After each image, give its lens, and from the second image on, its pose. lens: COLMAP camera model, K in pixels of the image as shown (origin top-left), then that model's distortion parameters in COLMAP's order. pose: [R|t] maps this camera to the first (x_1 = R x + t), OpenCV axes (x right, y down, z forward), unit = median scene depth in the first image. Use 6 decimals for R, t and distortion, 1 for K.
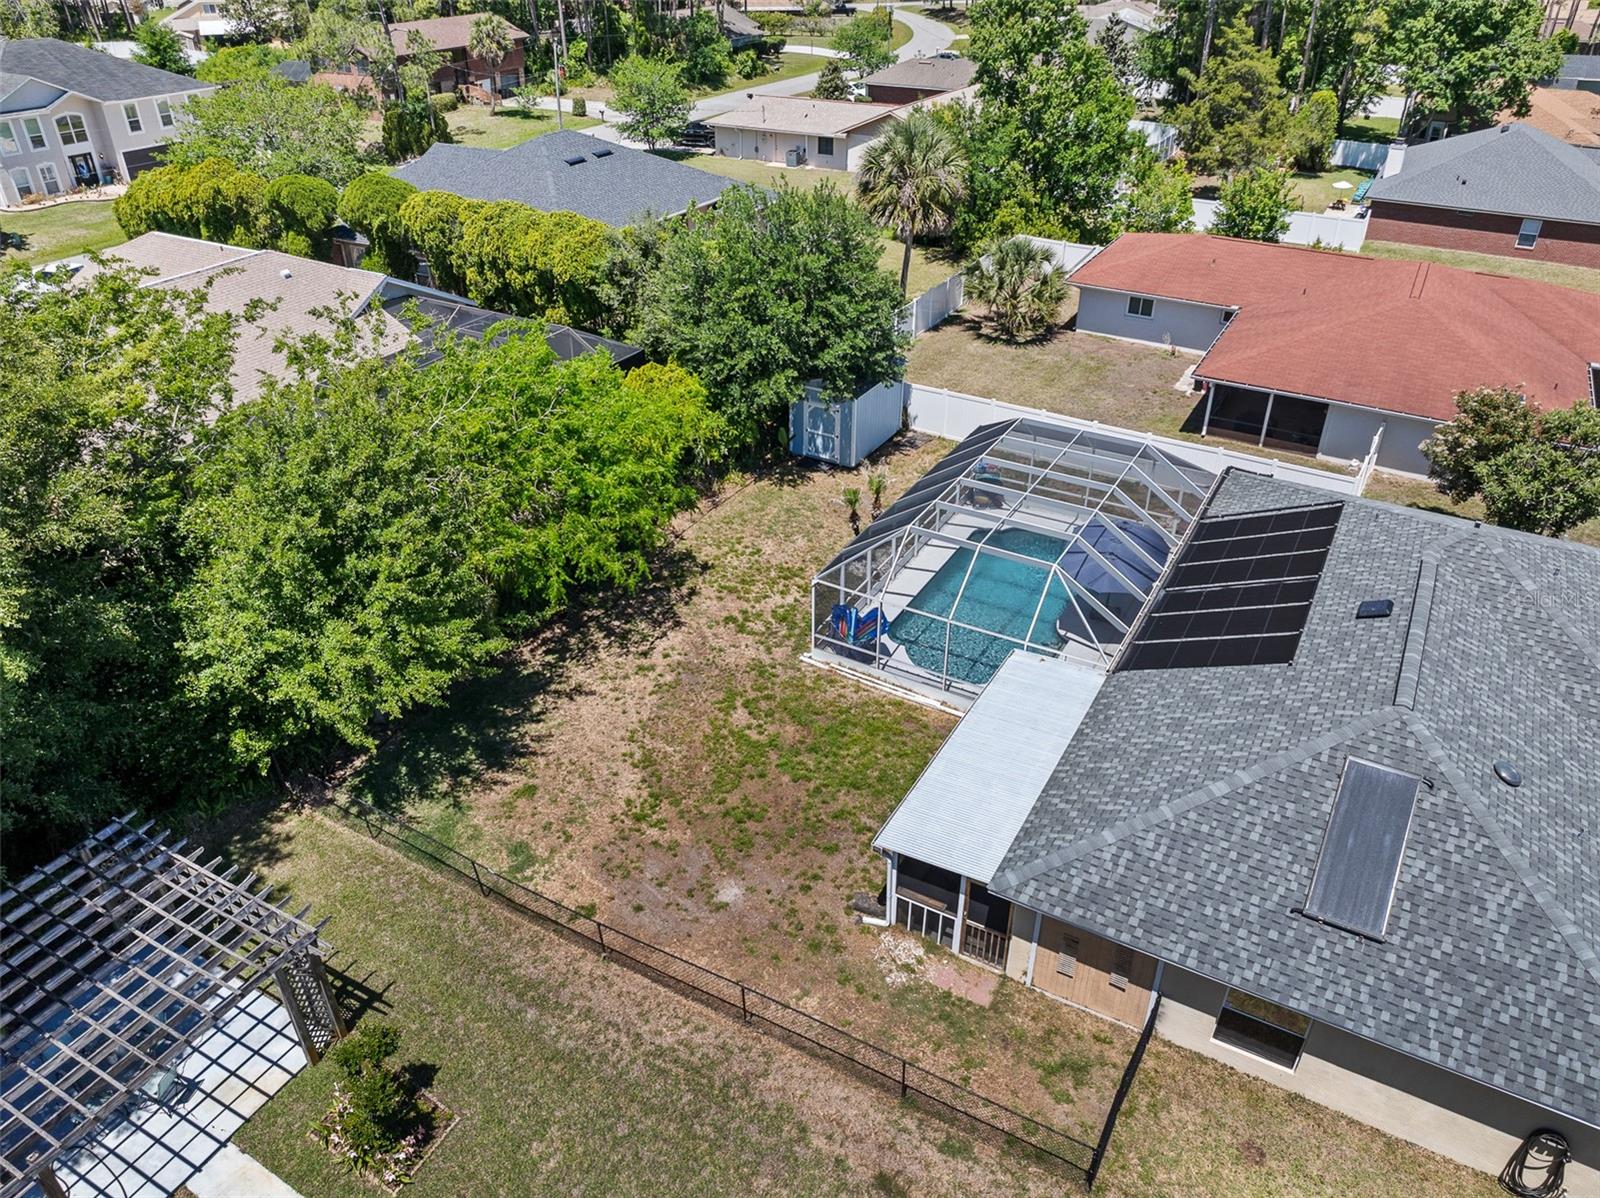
lens RADIAL K [[1132.2, 0, 808.5], [0, 1132.2, 554.2], [0, 0, 1]] dist [-0.008910, -0.001890]
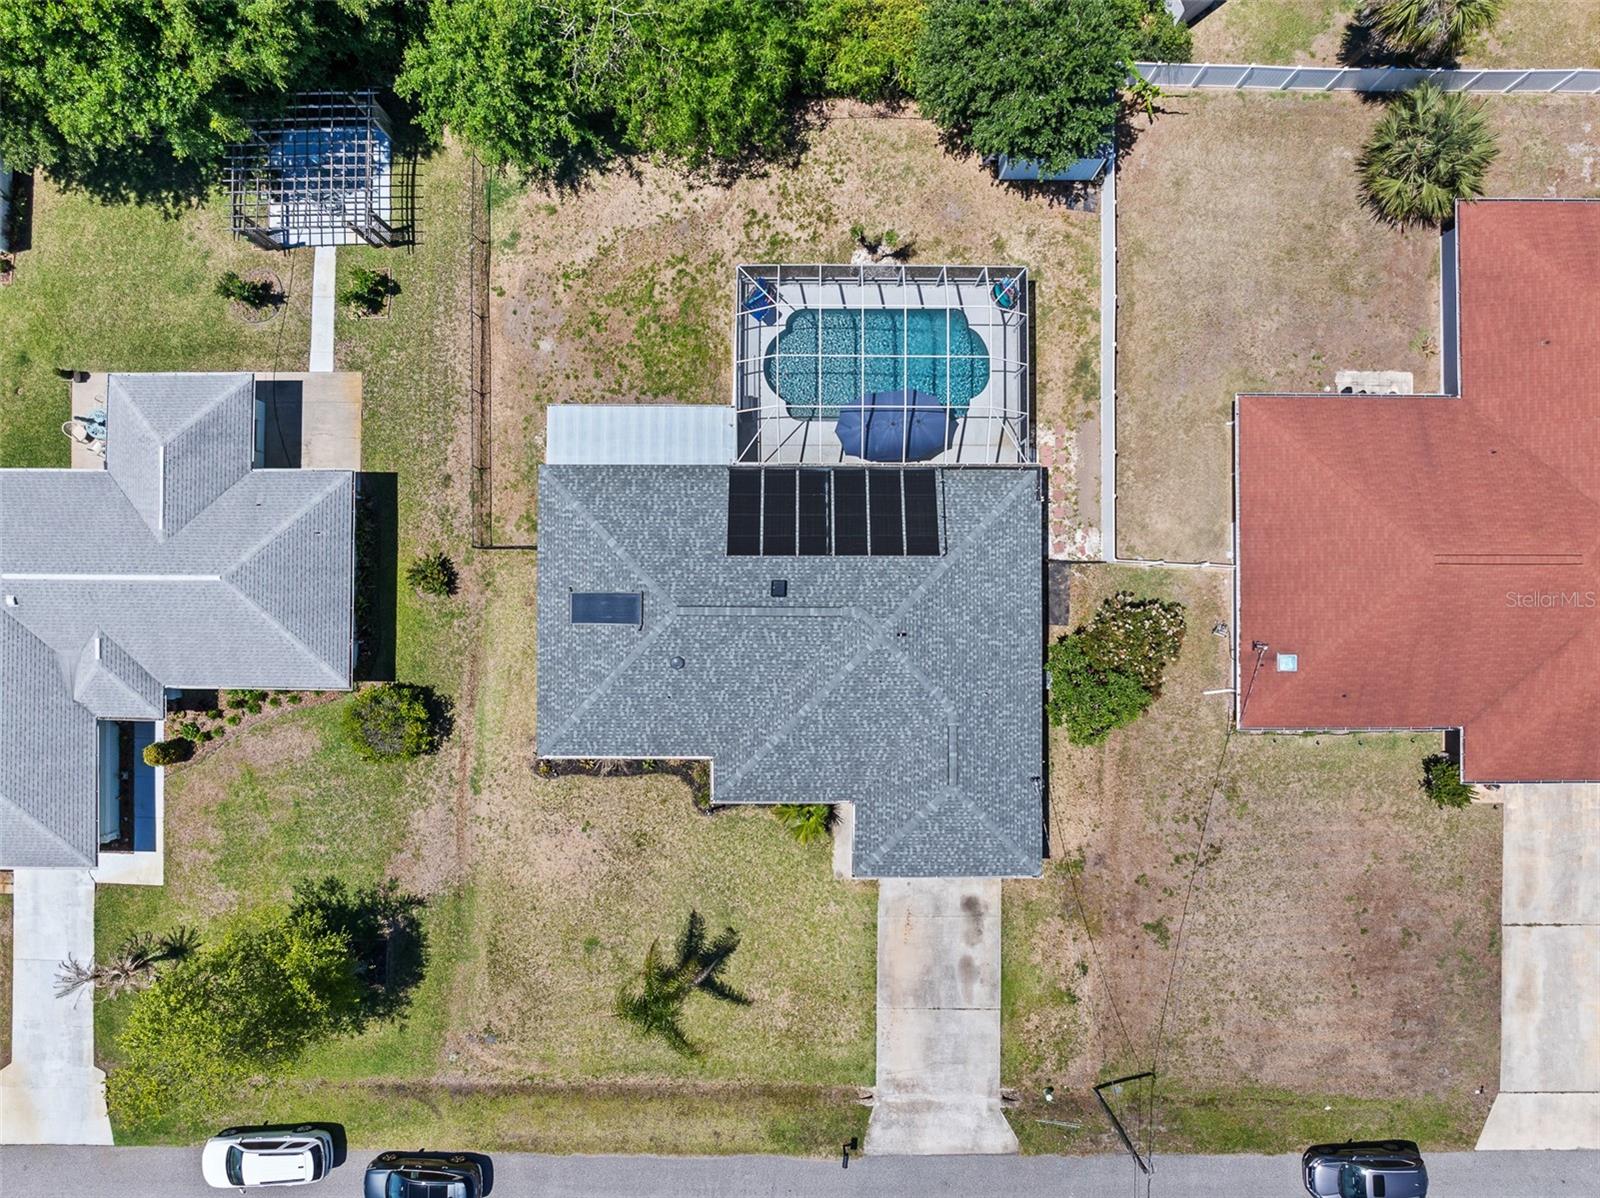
lens RADIAL K [[1125.5, 0, 800.0], [0, 1125.5, 599.0], [0, 0, 1]] dist [-0.027978, -0.000508]
pose [[0.489984, 0.871508, -0.019743, 0.506092], [-0.435977, 0.264604, 0.860179, -1.294310], [0.754877, -0.412867, 0.509609, 0.127270]]
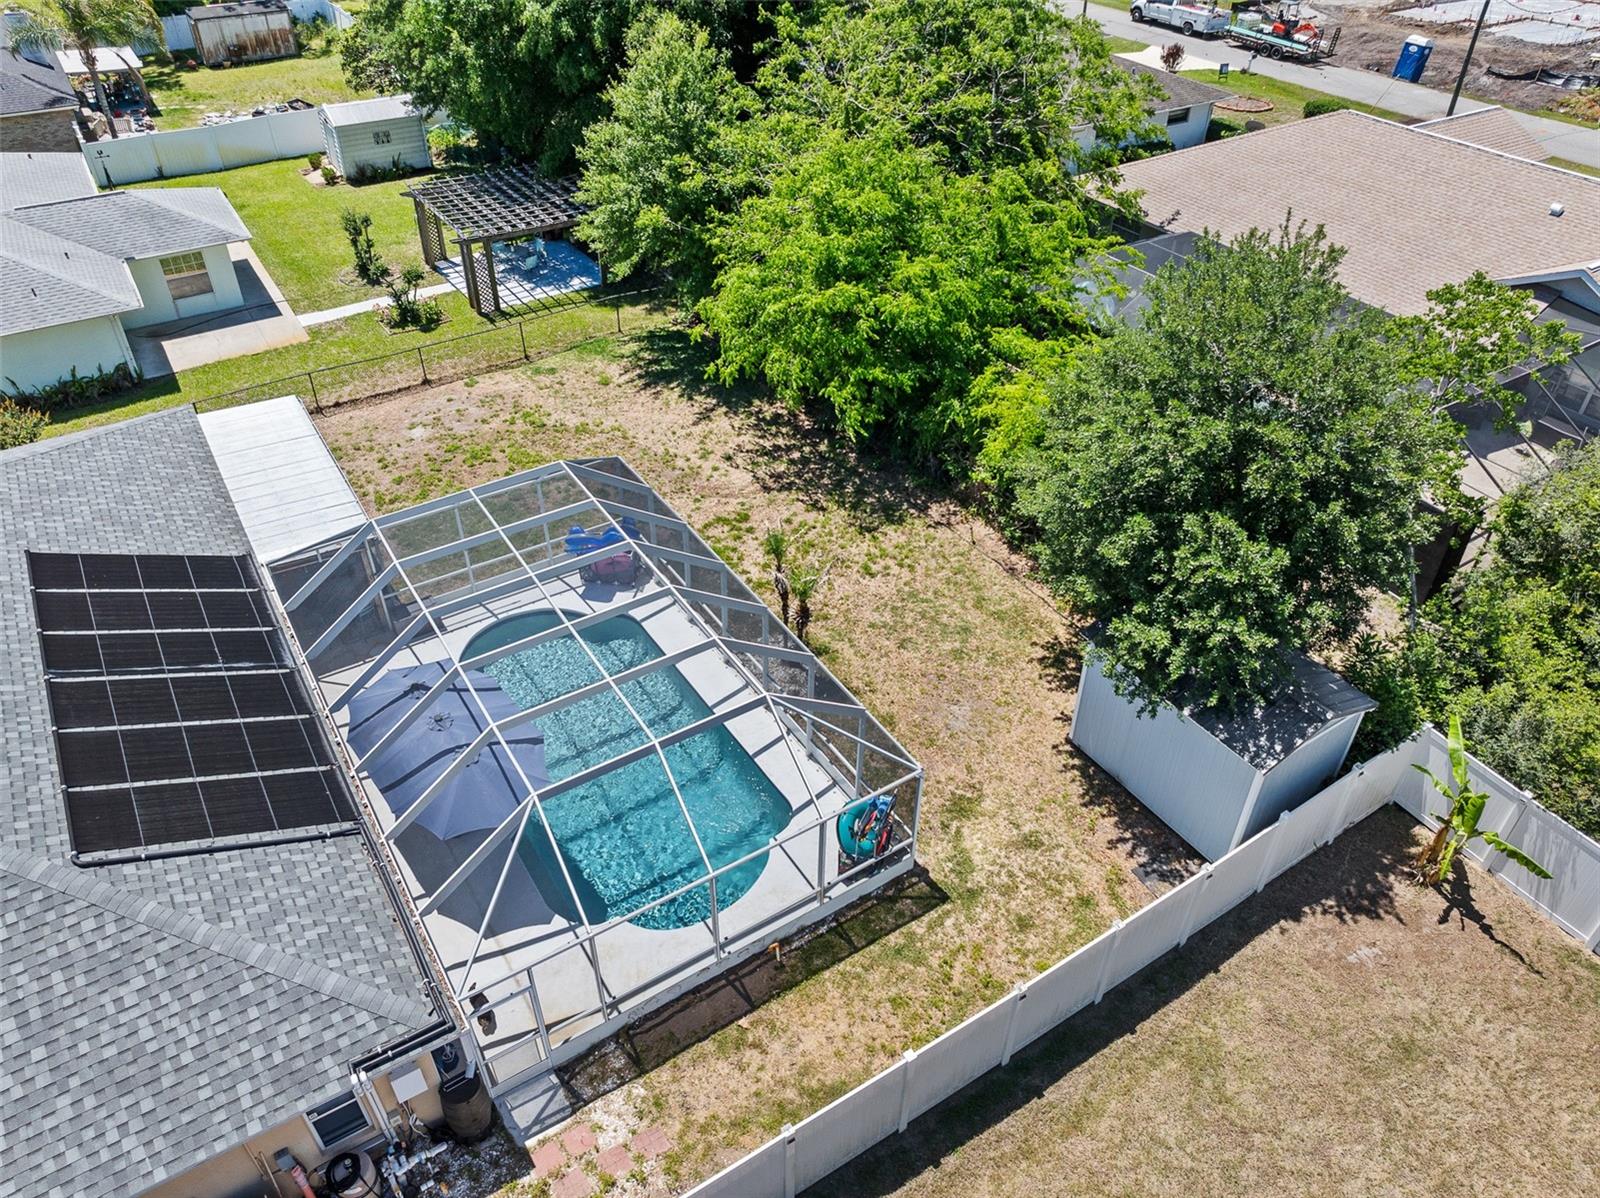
lens RADIAL K [[1125.5, 0, 800.0], [0, 1125.5, 599.0], [0, 0, 1]] dist [-0.027978, -0.000508]
pose [[-0.469207, 0.538628, -0.699803, 0.663737], [-0.451046, 0.535115, 0.714289, -0.659383], [0.759212, 0.650793, -0.008134, 1.299259]]
